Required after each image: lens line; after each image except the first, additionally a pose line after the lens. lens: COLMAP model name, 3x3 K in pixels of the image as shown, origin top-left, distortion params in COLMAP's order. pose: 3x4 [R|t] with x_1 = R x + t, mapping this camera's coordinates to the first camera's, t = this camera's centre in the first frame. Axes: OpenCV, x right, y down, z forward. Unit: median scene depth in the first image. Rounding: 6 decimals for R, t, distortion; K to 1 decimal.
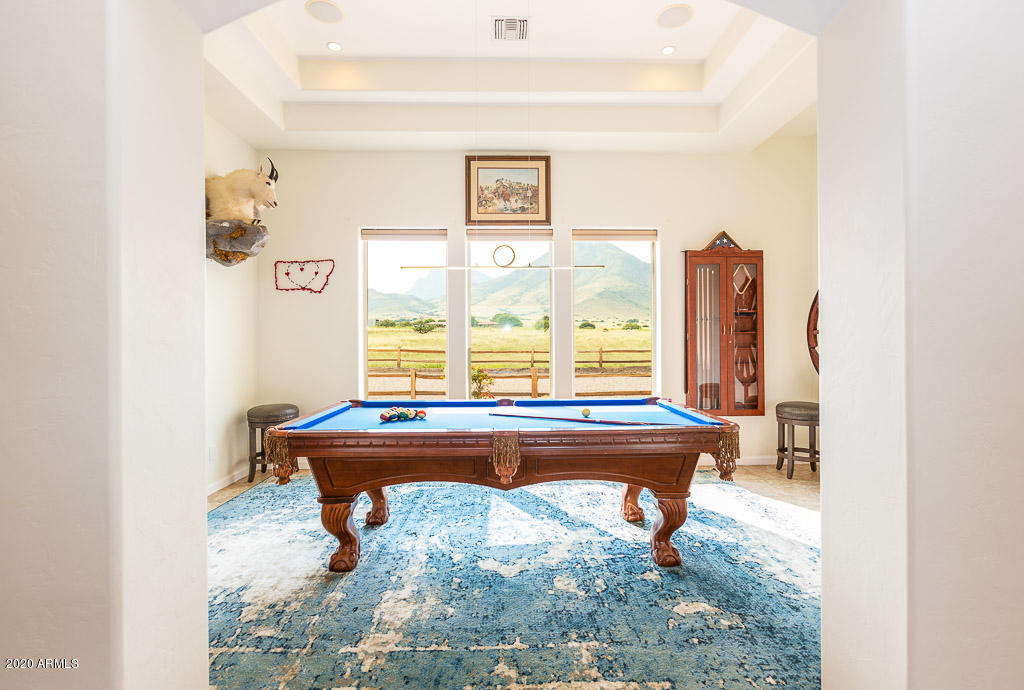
lens RADIAL K [[486.7, 0, 510.5], [0, 486.7, 341.4], [0, 0, 1]] dist [-0.001274, -0.000022]
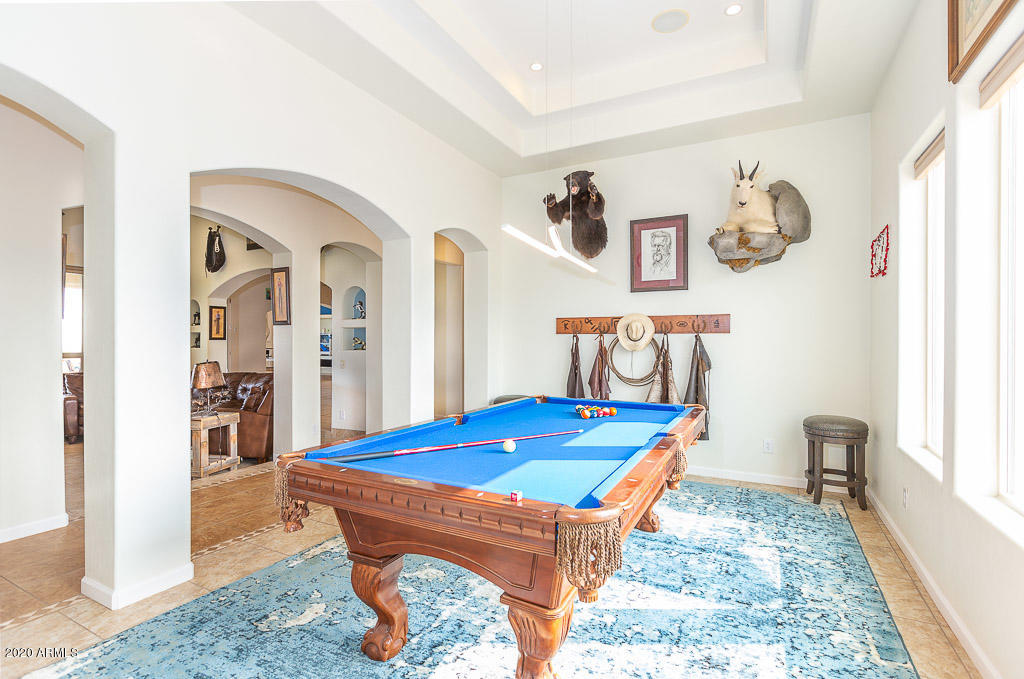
lens RADIAL K [[486.7, 0, 511.4], [0, 486.7, 339.7], [0, 0, 1]] dist [-0.001274, -0.000022]
pose [[-0.482115, 0.001803, -0.876106, 0.680270], [-0.002889, 0.999989, 0.003648, -0.002929], [0.876103, 0.004290, -0.482105, 1.201143]]
